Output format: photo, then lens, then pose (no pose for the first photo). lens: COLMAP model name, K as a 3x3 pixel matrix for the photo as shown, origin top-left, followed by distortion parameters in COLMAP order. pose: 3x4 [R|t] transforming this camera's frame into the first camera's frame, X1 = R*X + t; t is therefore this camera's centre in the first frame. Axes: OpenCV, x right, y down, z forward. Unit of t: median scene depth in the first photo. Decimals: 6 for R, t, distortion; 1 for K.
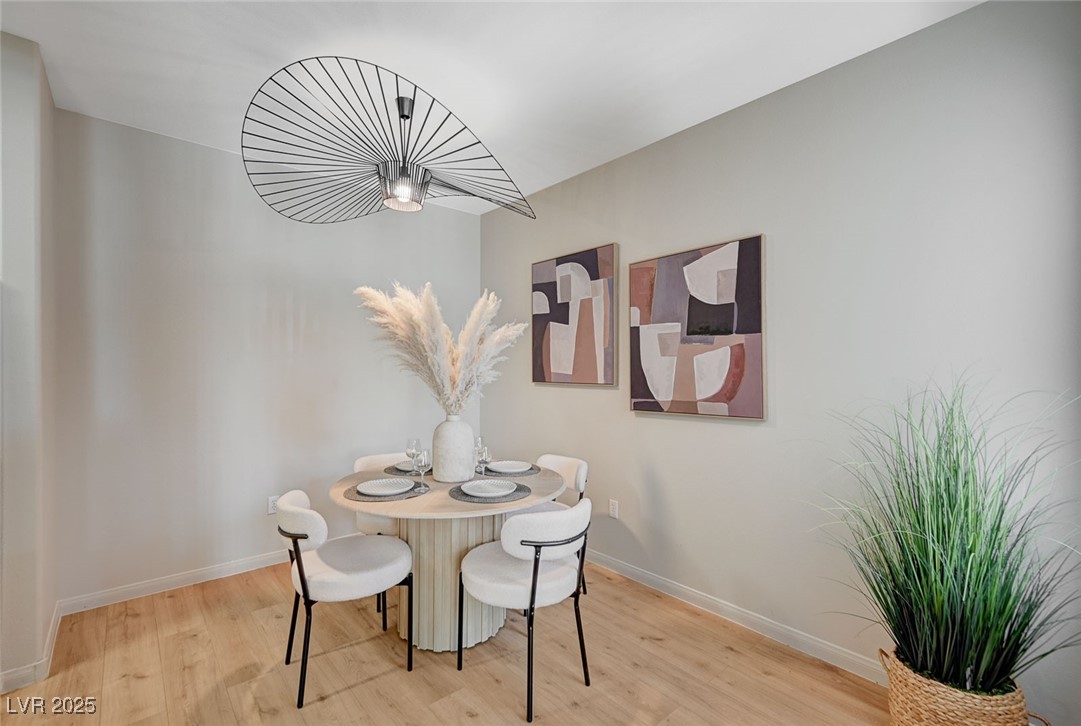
lens RADIAL K [[475.9, 0, 536.7], [0, 475.9, 367.8], [0, 0, 1]] dist [0.003636, 0.000910]
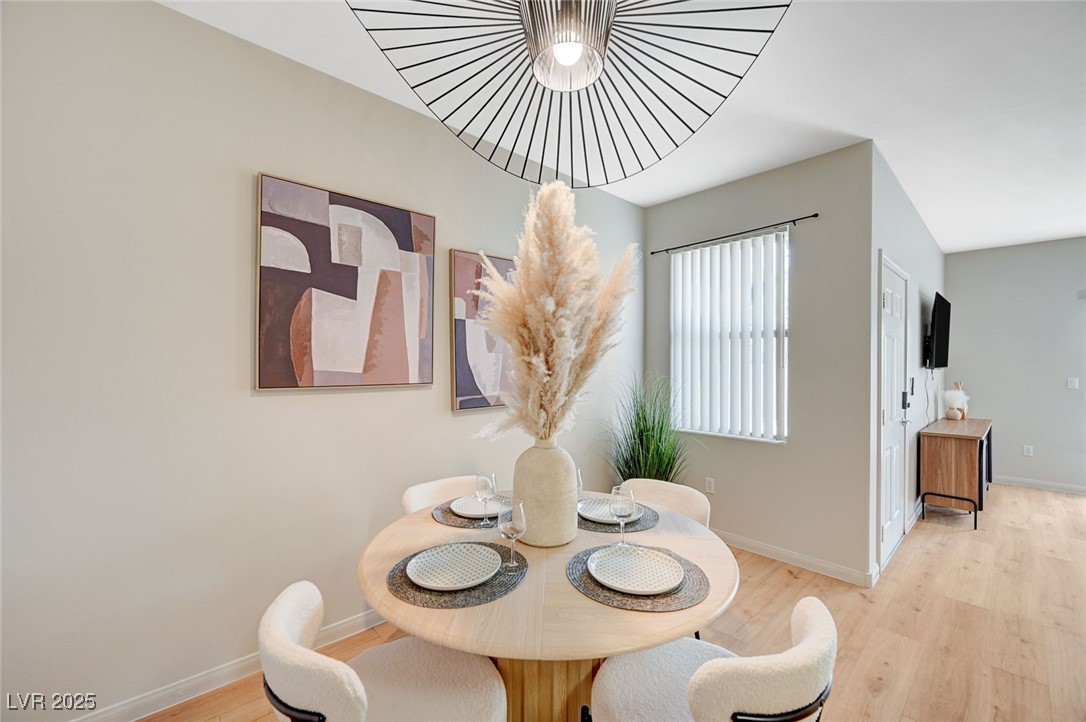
lens RADIAL K [[434.5, 0, 544.3], [0, 434.5, 361.2], [0, 0, 1]] dist [-0.002725, -0.000298]
pose [[-0.027150, -0.003206, 0.999626, -0.672650], [-0.007495, 0.999967, 0.003003, -0.008776], [-0.999603, -0.007411, -0.027173, 0.897022]]
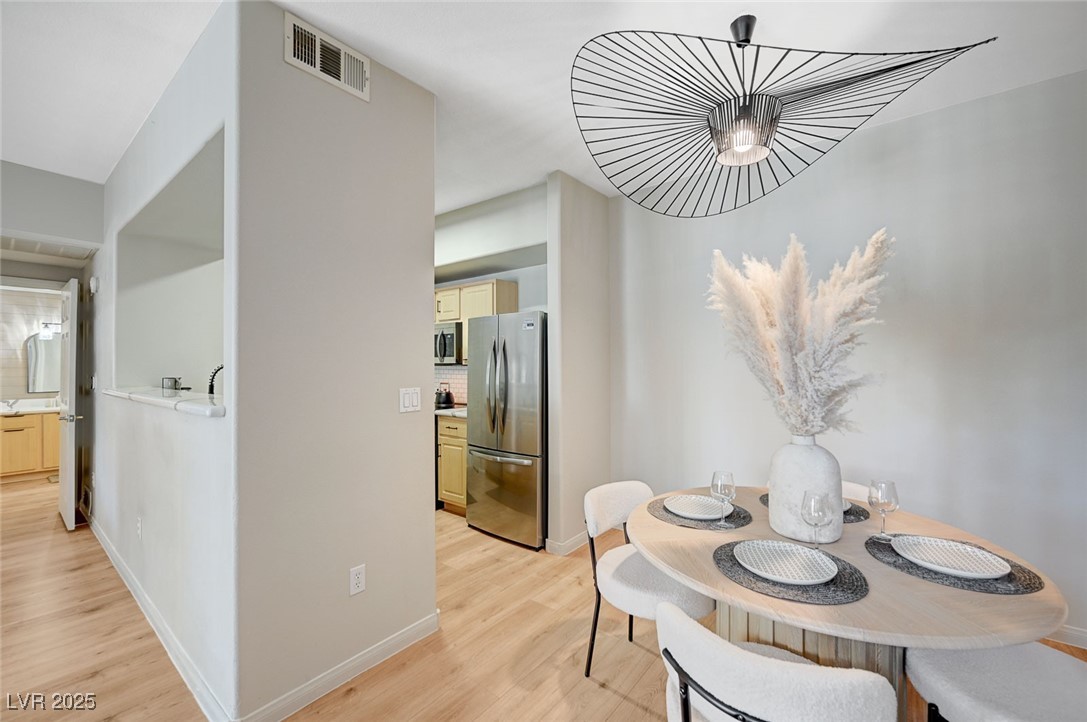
lens RADIAL K [[439.4, 0, 542.7], [0, 439.4, 363.4], [0, 0, 1]] dist [-0.001539, -0.000179]
pose [[0.184701, -0.008054, -0.982762, 0.312192], [0.002739, 0.999967, -0.007680, 0.003421], [0.982791, -0.001274, 0.184717, 0.469688]]
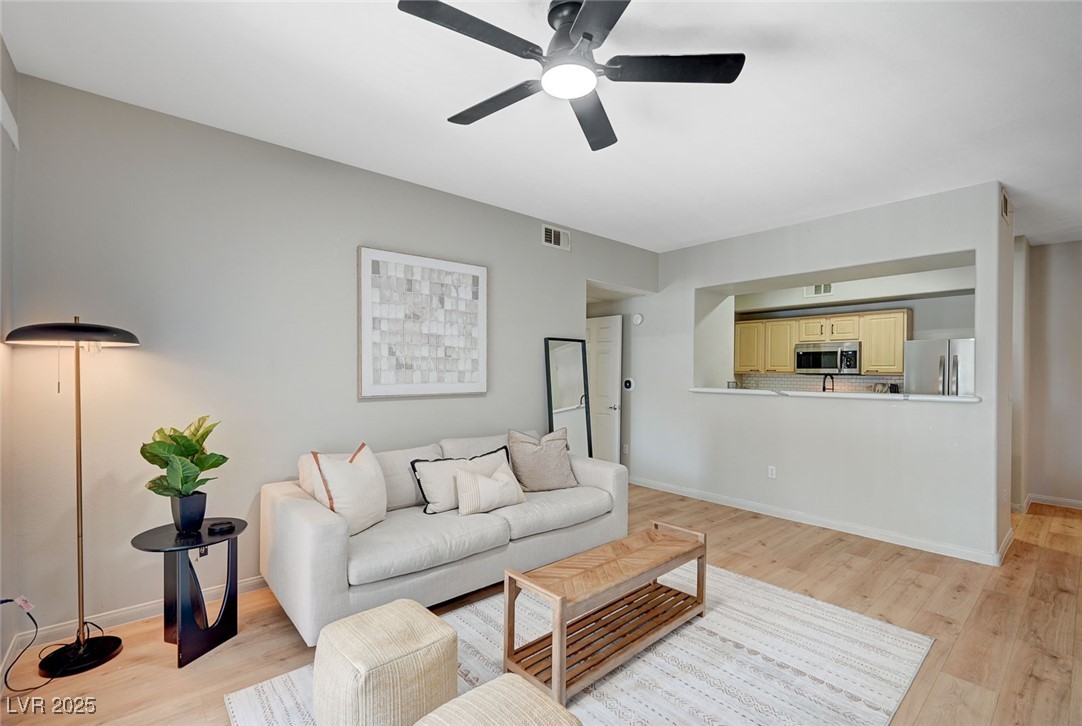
lens RADIAL K [[476.1, 0, 543.2], [0, 476.1, 370.1], [0, 0, 1]] dist [-0.001580, 0.000459]
pose [[-0.001940, -0.005780, -0.999981, 0.885759], [-0.009043, 0.999943, -0.005762, 0.000648], [0.999957, 0.009032, -0.001993, -0.919445]]
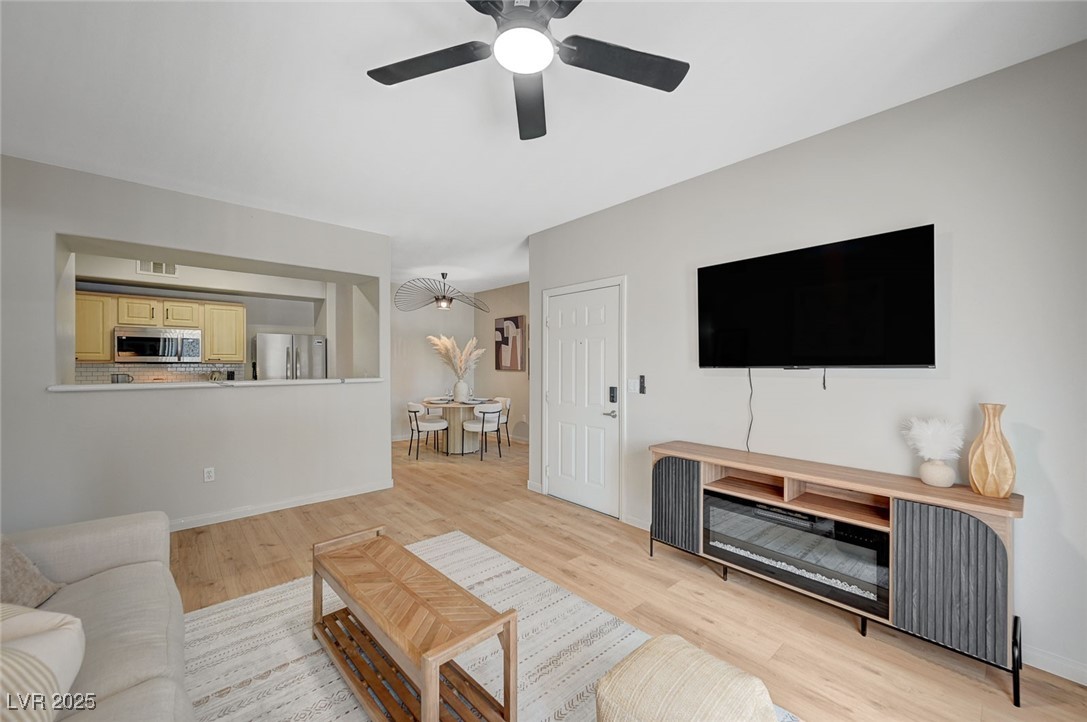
lens RADIAL K [[425.4, 0, 544.0], [0, 425.4, 364.1], [0, 0, 1]] dist [0.001839, 0.000084]
pose [[0.999915, -0.001716, 0.012916, 0.264234], [0.001704, 0.999998, 0.000977, 0.000851], [-0.012918, -0.000955, 0.999916, -1.417366]]
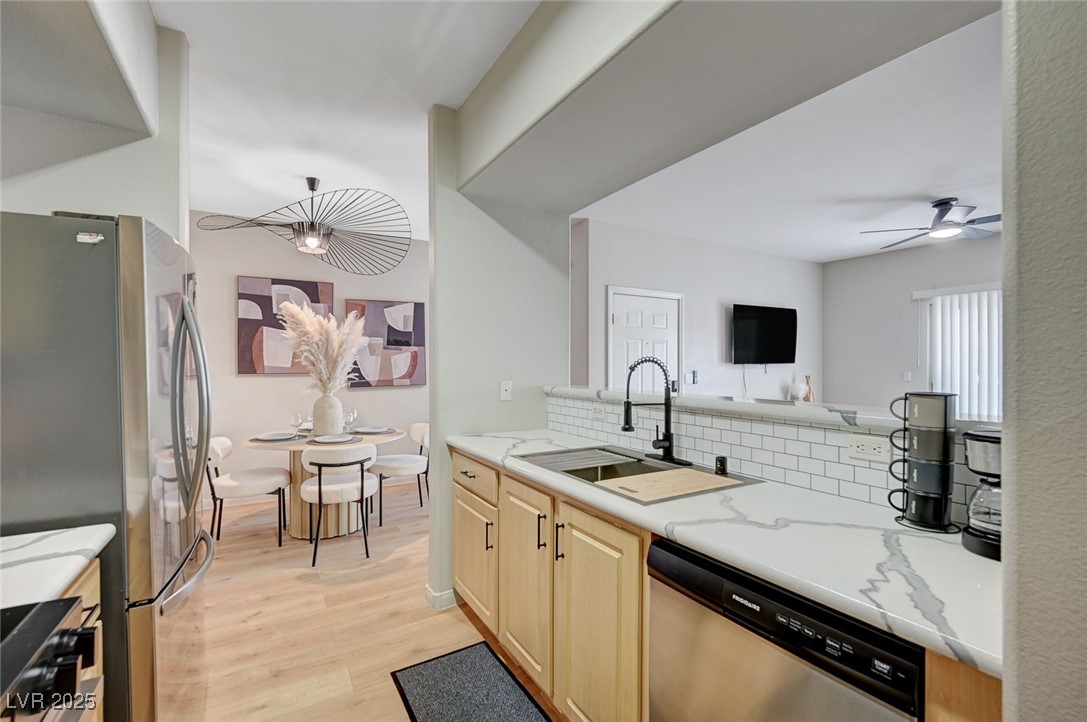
lens RADIAL K [[474.2, 0, 543.6], [0, 474.2, 363.7], [0, 0, 1]] dist [-0.005744, -0.000356]
pose [[0.178765, -0.003525, 0.983885, -1.361105], [0.001755, 0.999993, 0.003263, 0.000795], [-0.983890, 0.001144, 0.178770, 0.040802]]
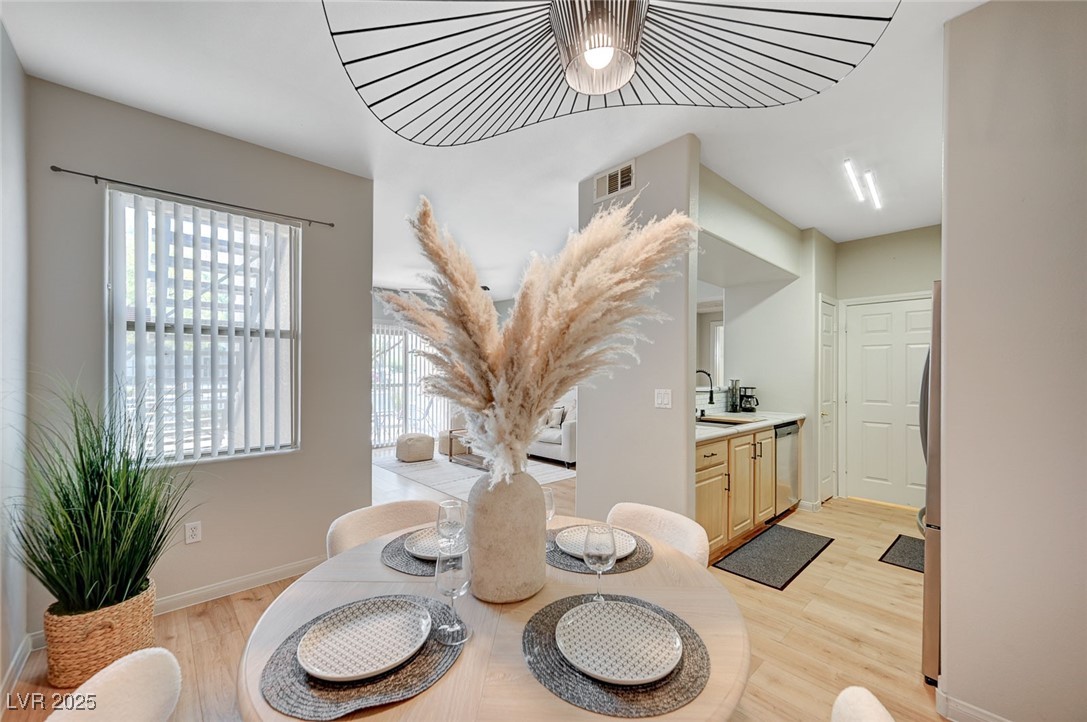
lens RADIAL K [[428.1, 0, 540.9], [0, 428.1, 371.1], [0, 0, 1]] dist [0.003876, 0.000106]
pose [[-0.999664, -0.008091, -0.024638, -0.172615], [-0.008084, 0.999967, -0.000375, 0.001964], [0.024640, -0.000176, -0.999696, 1.290689]]
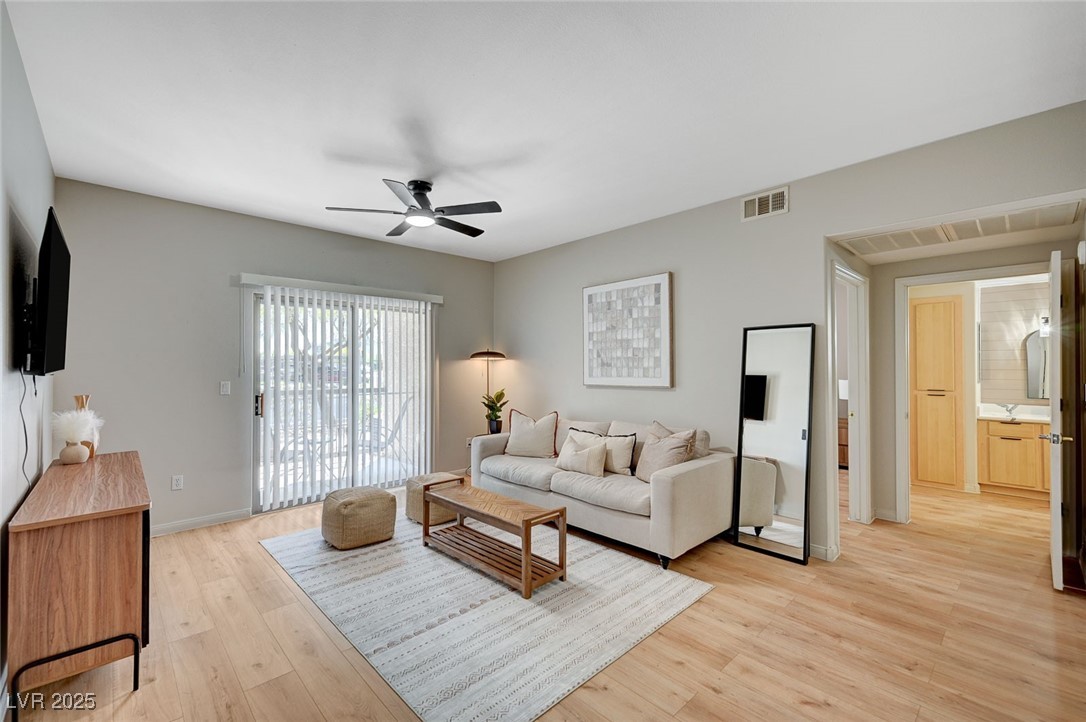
lens RADIAL K [[455.5, 0, 542.4], [0, 455.5, 363.1], [0, 0, 1]] dist [0.003497, 0.000661]
pose [[-0.999189, -0.002998, -0.040156, -0.026502], [-0.002598, 0.999946, -0.010020, -0.001809], [0.040183, -0.009907, -0.999143, 0.316033]]
